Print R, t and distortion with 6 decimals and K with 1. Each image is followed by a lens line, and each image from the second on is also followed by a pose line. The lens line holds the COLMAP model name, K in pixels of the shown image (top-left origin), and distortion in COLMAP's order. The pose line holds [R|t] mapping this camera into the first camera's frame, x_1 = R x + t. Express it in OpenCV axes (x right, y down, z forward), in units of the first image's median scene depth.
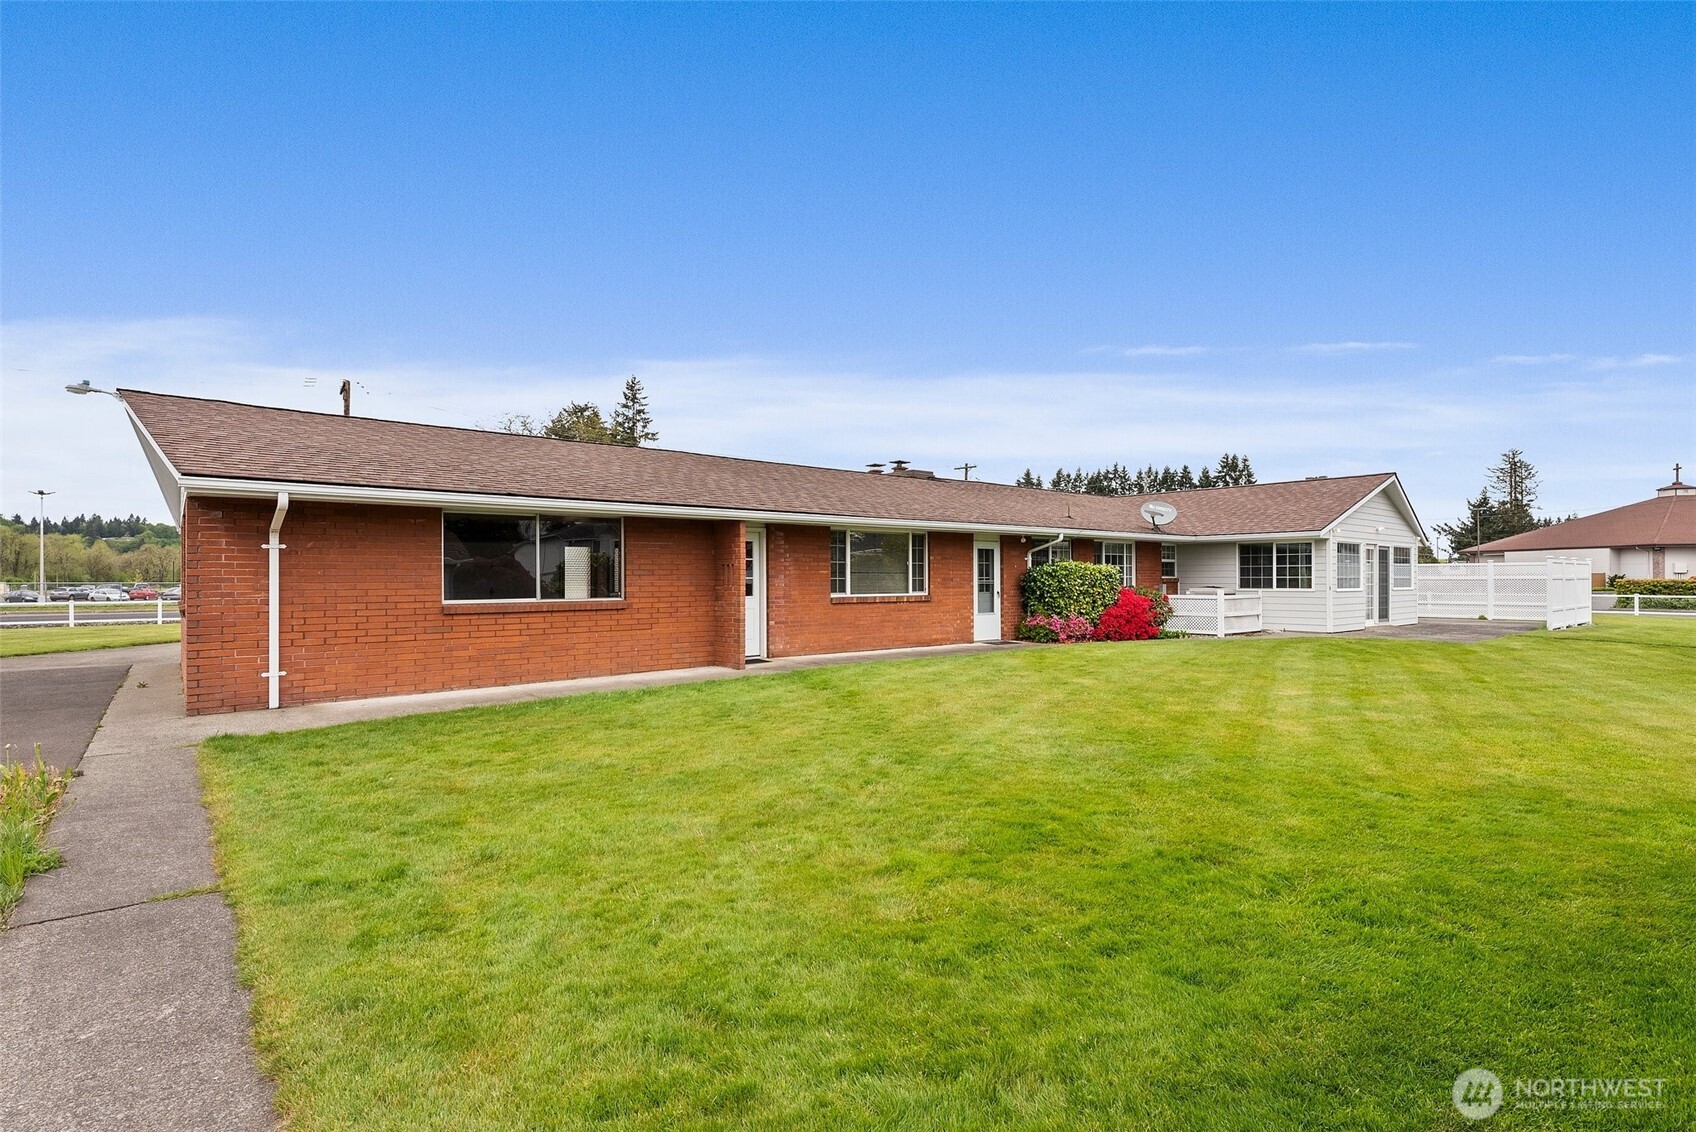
lens RADIAL K [[808.2, 0, 845.4], [0, 808.2, 567.9], [0, 0, 1]] dist [0.002341, 0.000415]
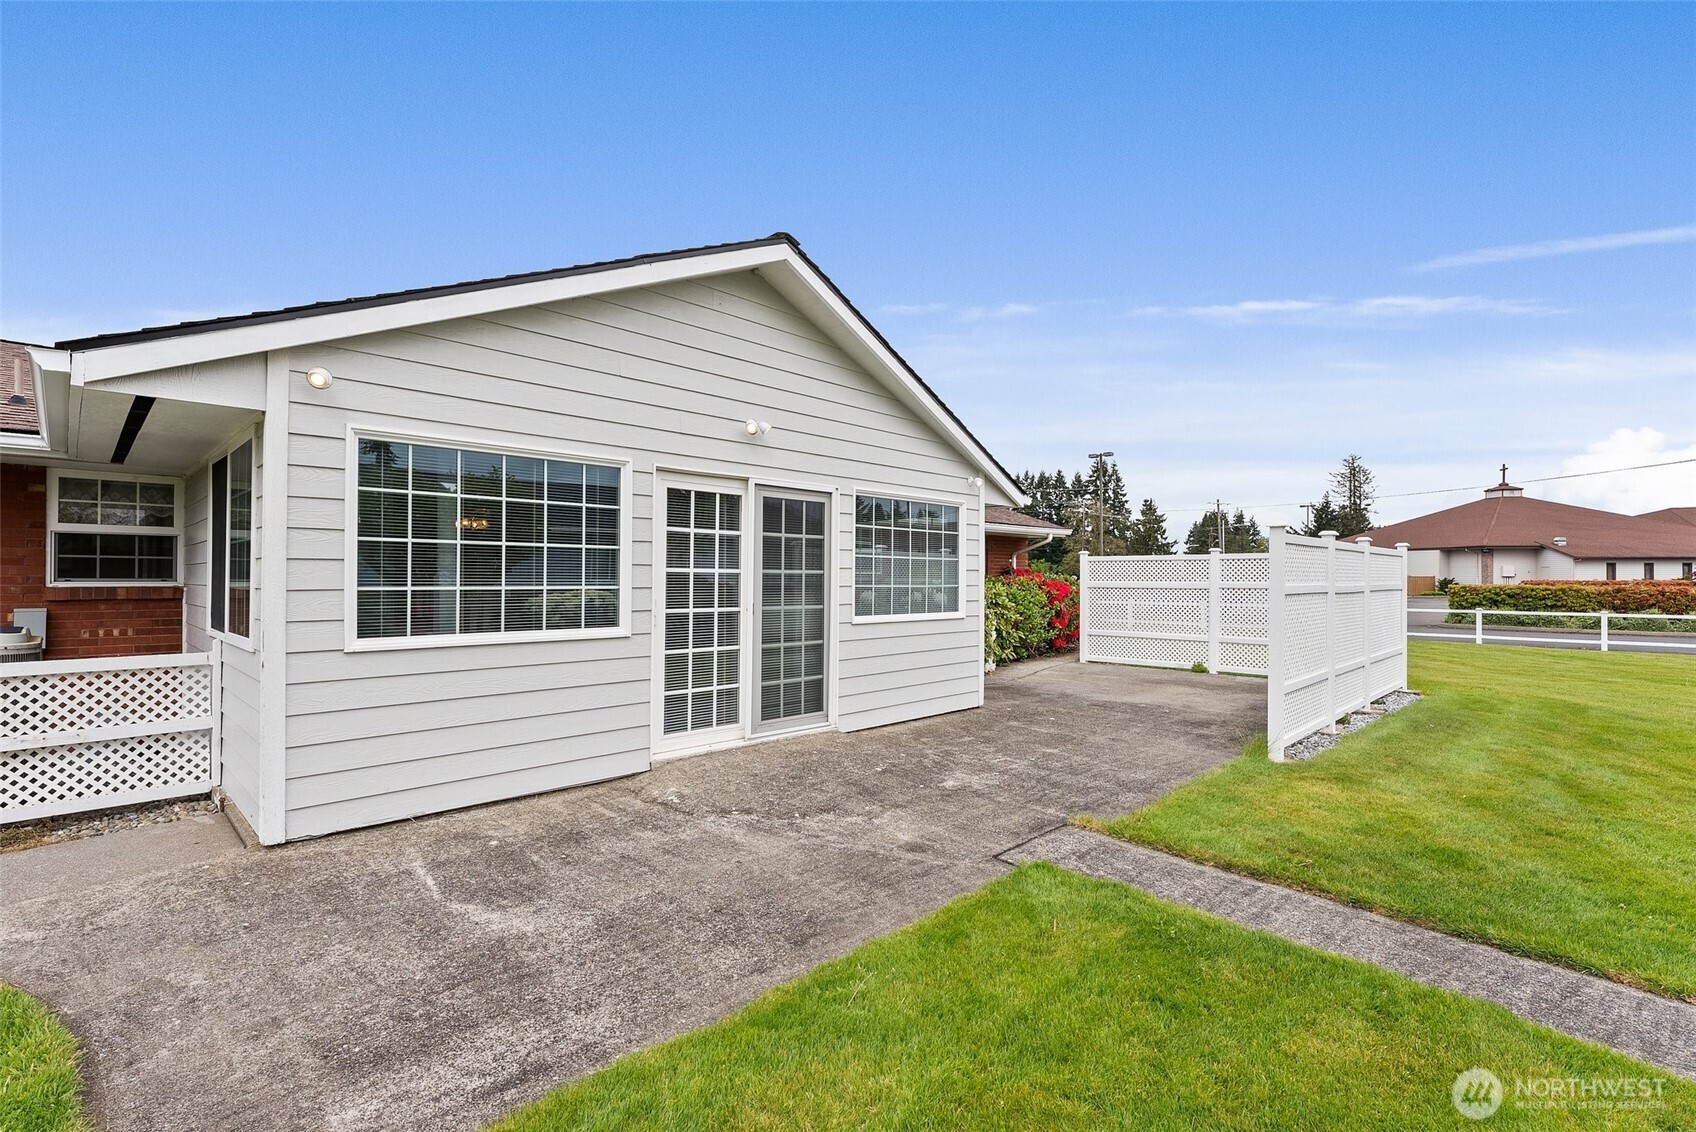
lens RADIAL K [[767.5, 0, 851.5], [0, 767.5, 572.0], [0, 0, 1]] dist [0.000220, 0.000114]
pose [[0.994686, 0.005812, 0.102794, 0.120022], [-0.006130, 0.999977, 0.002778, 0.001459], [-0.102775, -0.003394, 0.994699, 0.127478]]
